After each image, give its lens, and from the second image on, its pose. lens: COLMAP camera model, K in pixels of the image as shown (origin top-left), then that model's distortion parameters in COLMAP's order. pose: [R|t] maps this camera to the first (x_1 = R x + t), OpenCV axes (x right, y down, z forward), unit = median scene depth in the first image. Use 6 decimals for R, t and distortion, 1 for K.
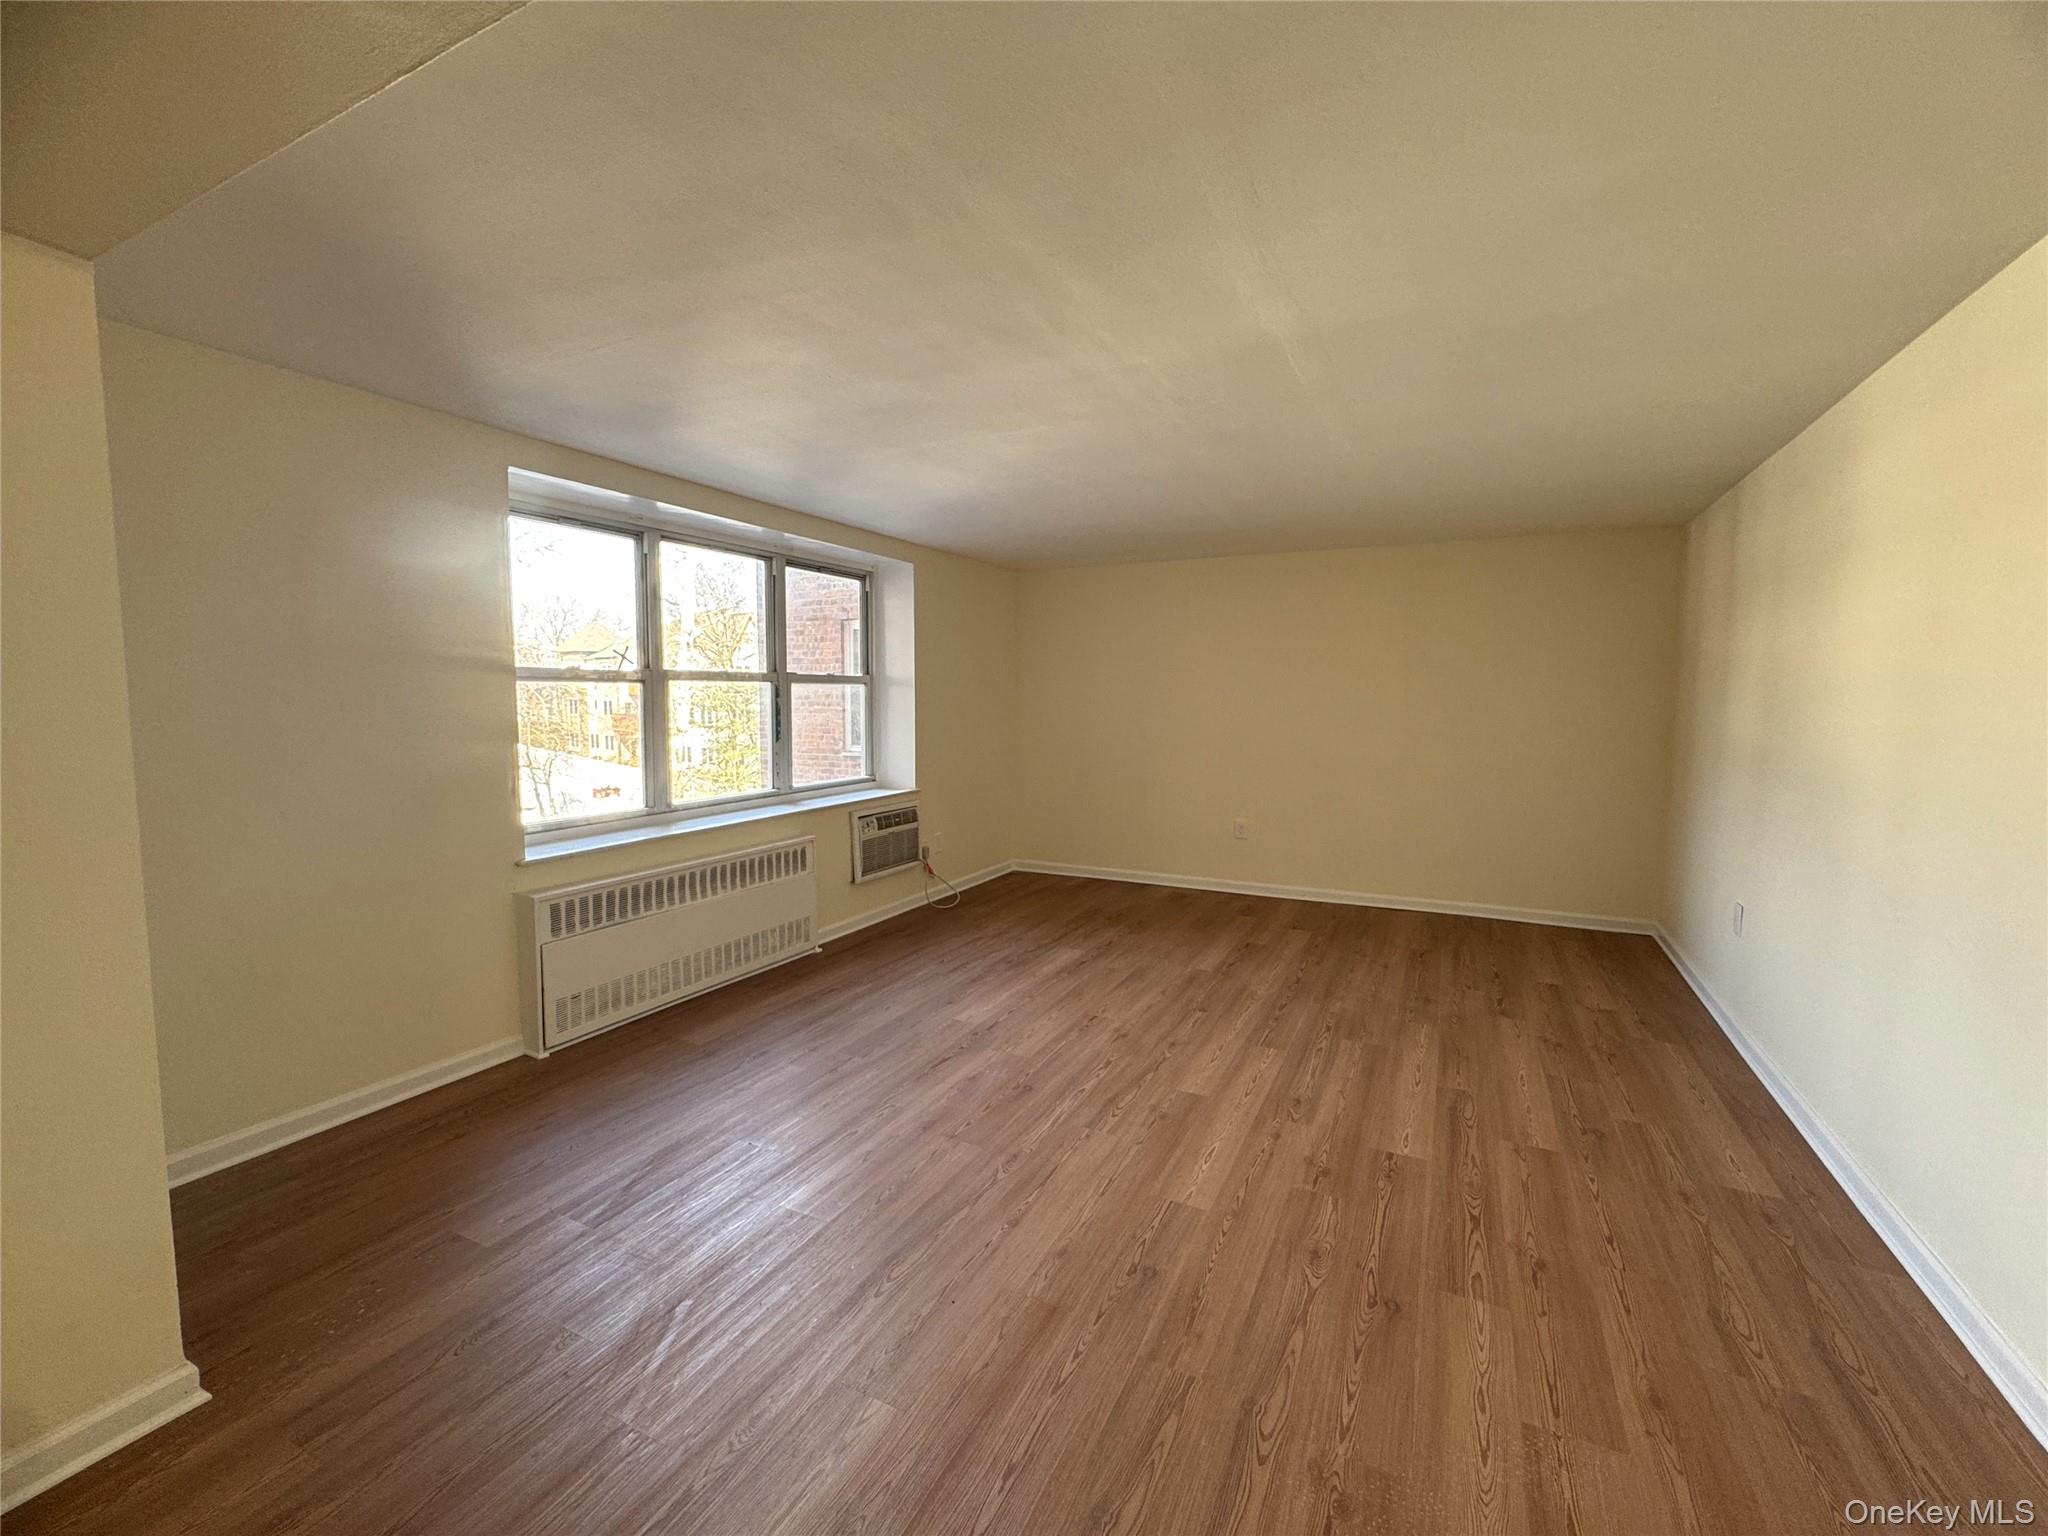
lens RADIAL K [[840.6, 0, 1032.3], [0, 840.6, 769.1], [0, 0, 1]] dist [-0.002460, 0.000375]
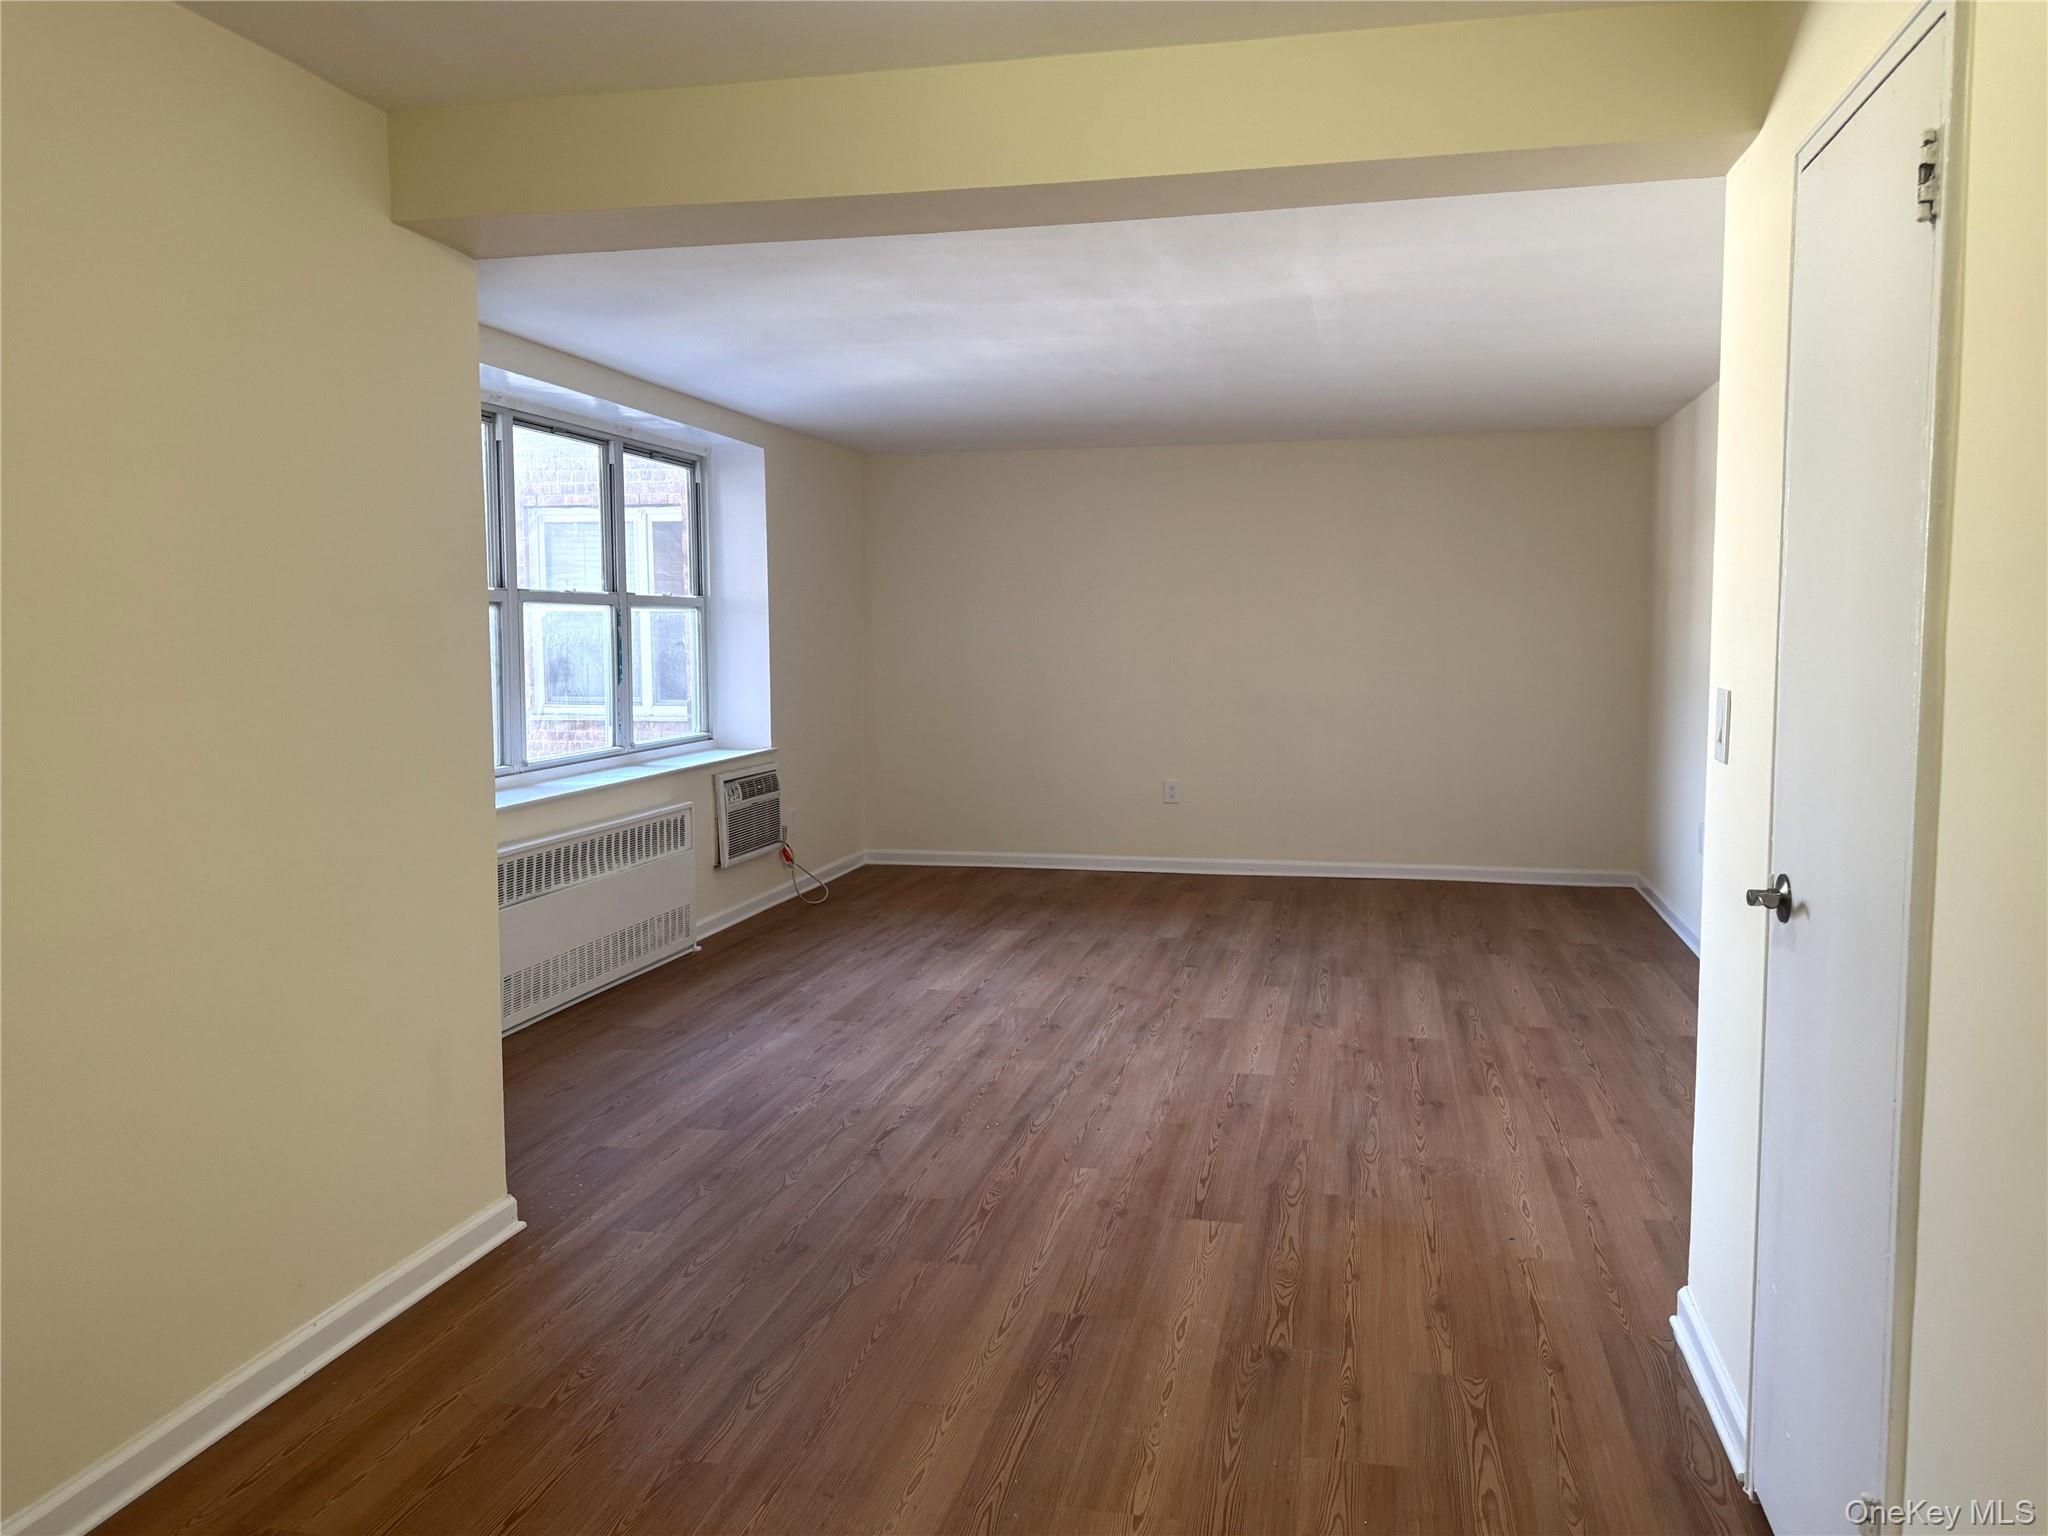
lens RADIAL K [[1473.8, 0, 1033.5], [0, 1473.8, 758.2], [0, 0, 1]] dist [0.212599, -0.495266]
pose [[0.970021, -0.025861, 0.241641, -0.343948], [0.025818, 0.999661, 0.003344, 0.050810], [-0.241646, 0.002995, 0.970360, -0.518766]]
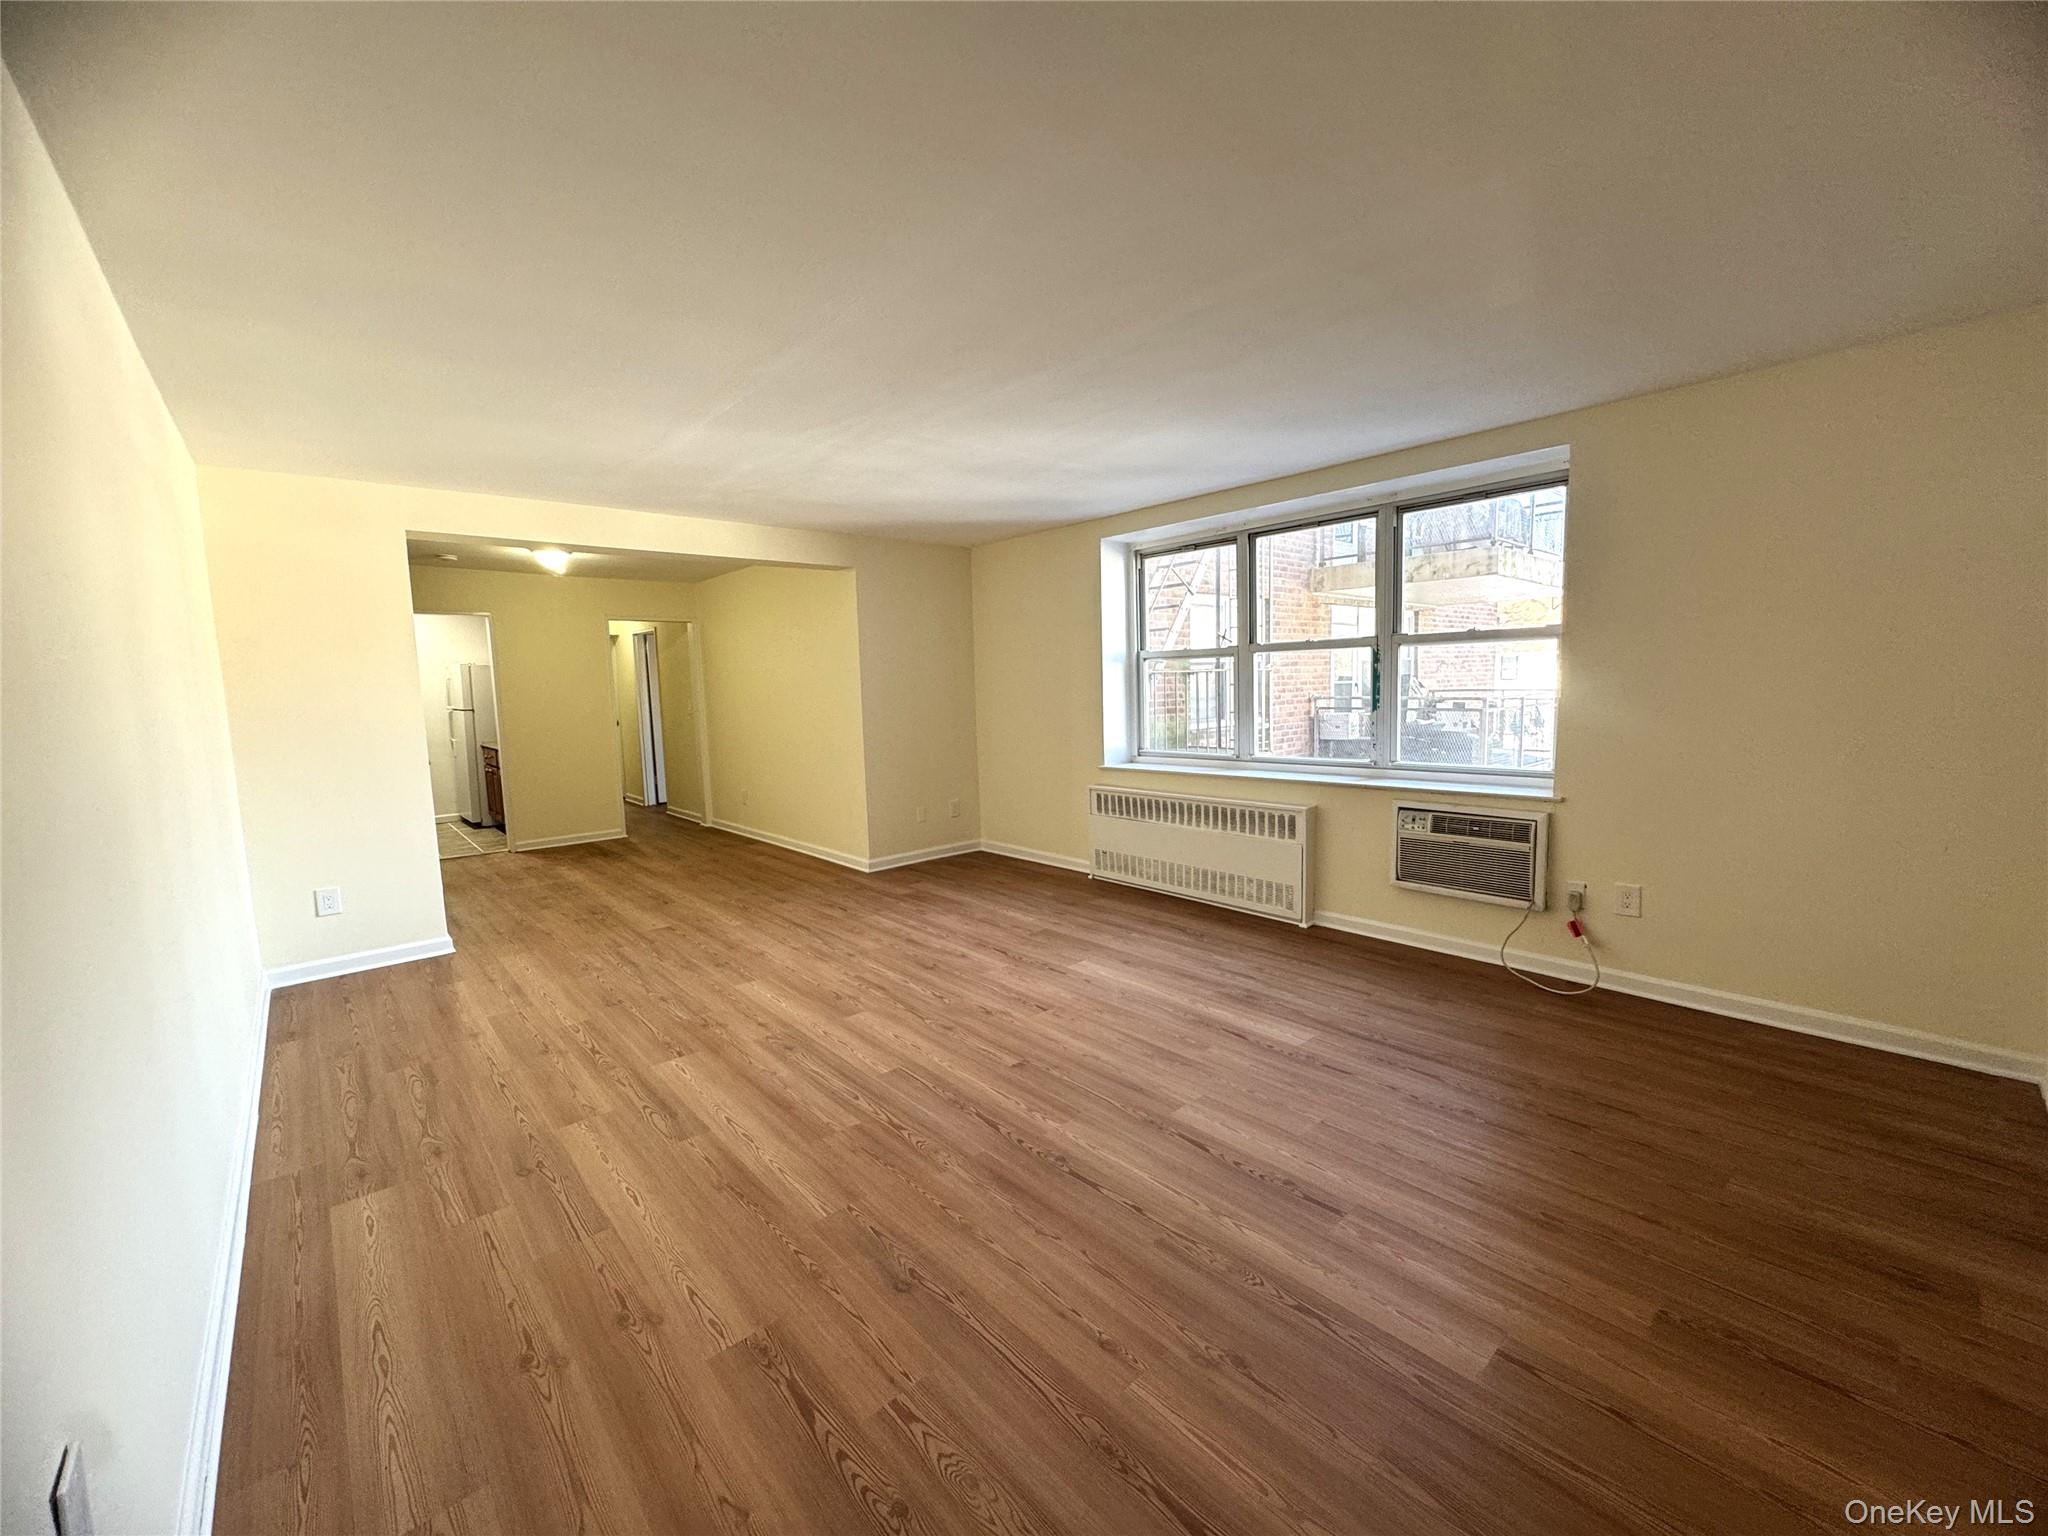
lens RADIAL K [[814.7, 0, 1022.4], [0, 814.7, 758.8], [0, 0, 1]] dist [-0.000445, 0.000125]
pose [[-0.361416, 0.097178, -0.927327, 0.872031], [-0.052684, 0.990837, 0.124367, -0.091455], [0.930915, 0.093804, -0.352984, 1.232718]]
